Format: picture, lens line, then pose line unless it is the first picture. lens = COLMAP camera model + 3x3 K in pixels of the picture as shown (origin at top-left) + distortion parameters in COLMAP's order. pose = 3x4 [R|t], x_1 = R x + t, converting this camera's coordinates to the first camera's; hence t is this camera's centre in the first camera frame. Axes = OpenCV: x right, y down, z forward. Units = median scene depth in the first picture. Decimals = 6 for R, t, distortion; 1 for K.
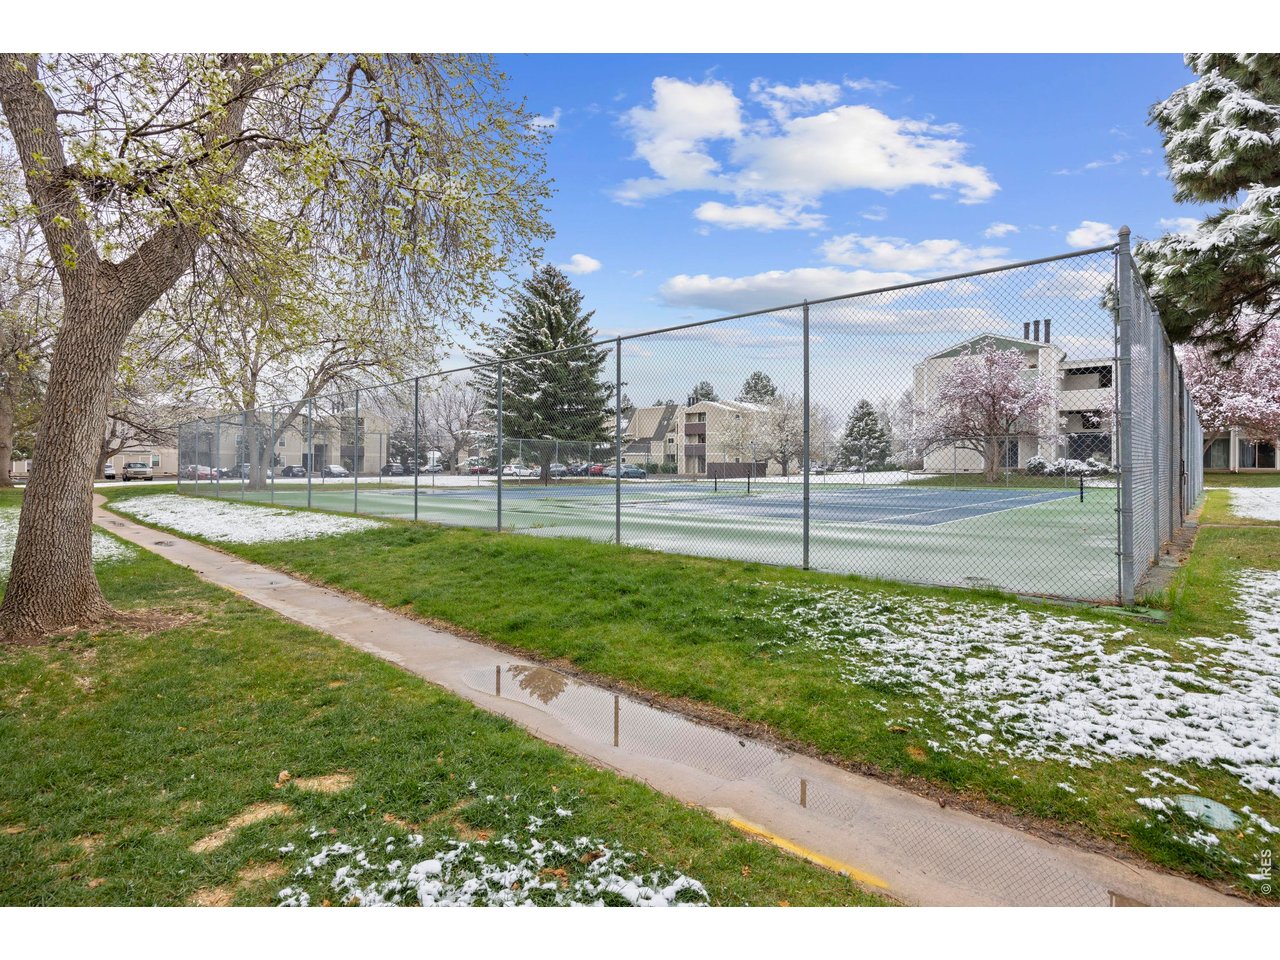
lens RADIAL K [[643.4, 0, 638.9], [0, 643.4, 455.8], [0, 0, 1]] dist [-0.013357, -0.000077]
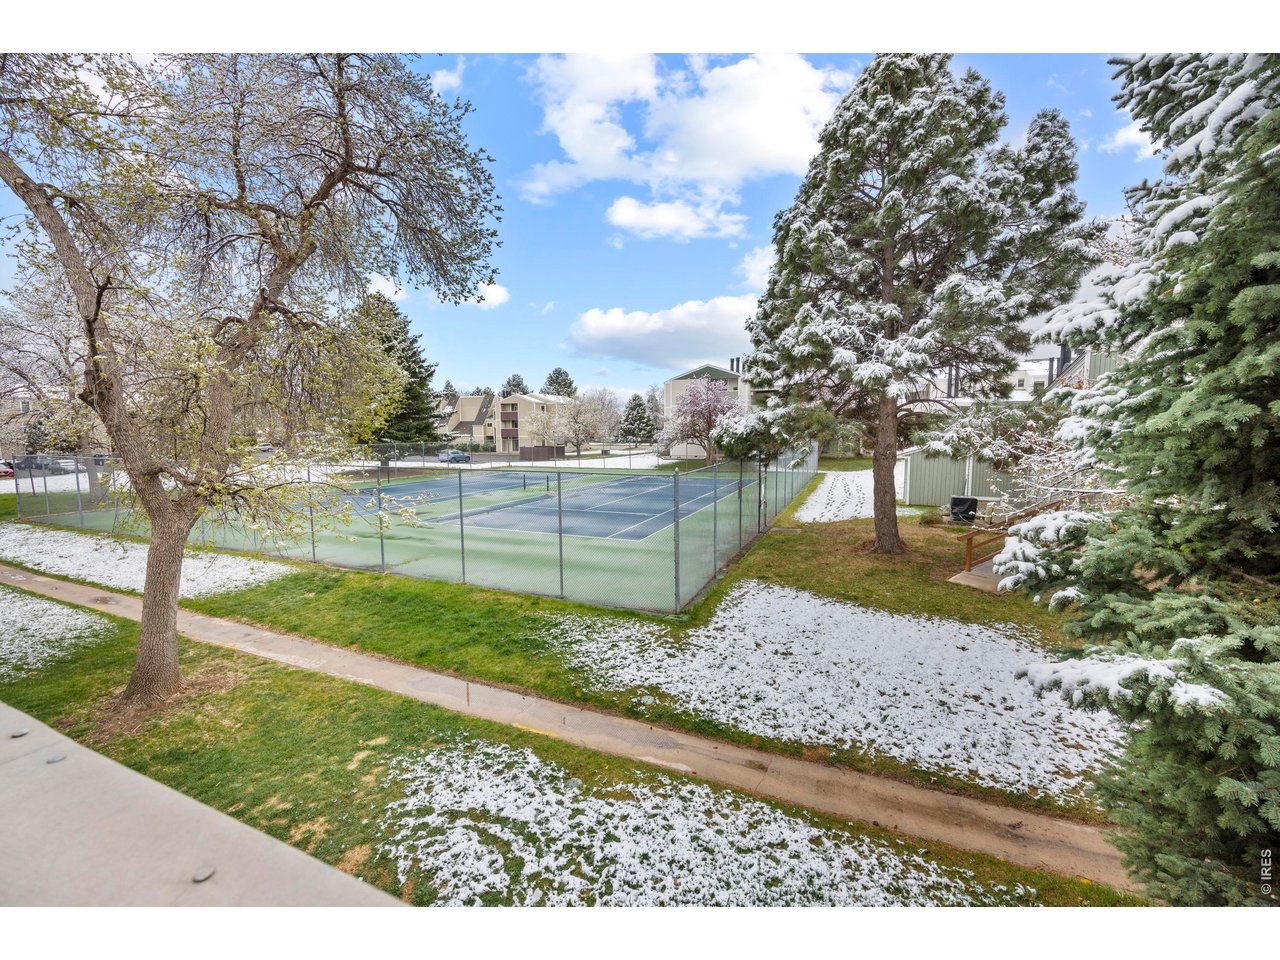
lens RADIAL K [[518.2, 0, 642.1], [0, 518.2, 463.9], [0, 0, 1]] dist [-0.001695, -0.000185]
pose [[0.944278, -0.032465, 0.327545, -0.005100], [0.005750, 0.996599, 0.082204, -0.060157], [-0.329099, -0.075741, 0.941253, -0.098170]]
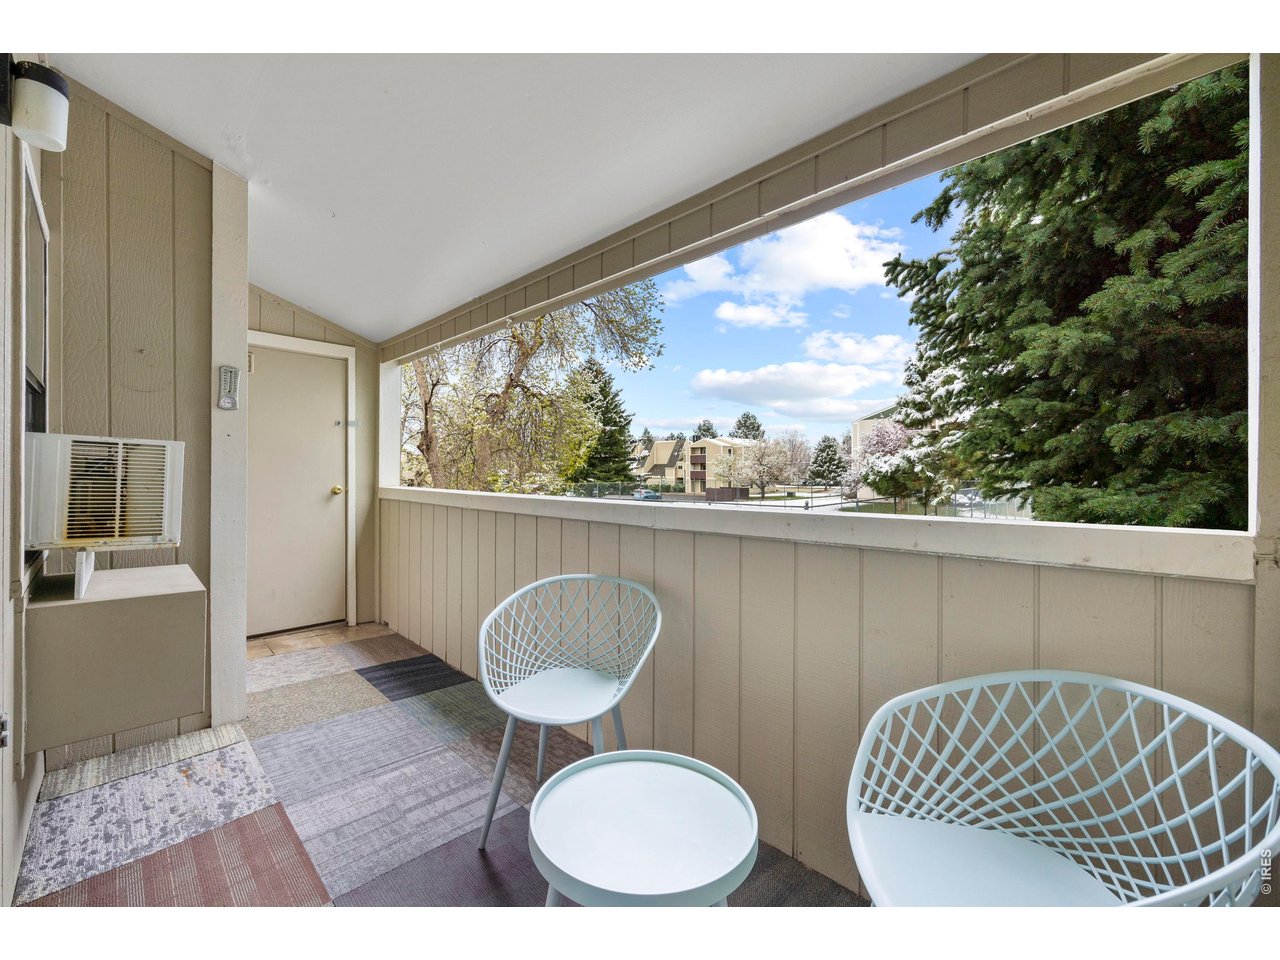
lens RADIAL K [[518.2, 0, 642.1], [0, 518.2, 463.9], [0, 0, 1]] dist [-0.001695, -0.000185]
pose [[0.999468, -0.009890, -0.031094, 0.008626], [0.009793, 0.999947, -0.003276, -0.058072], [0.031125, 0.002970, 0.999511, -0.153554]]
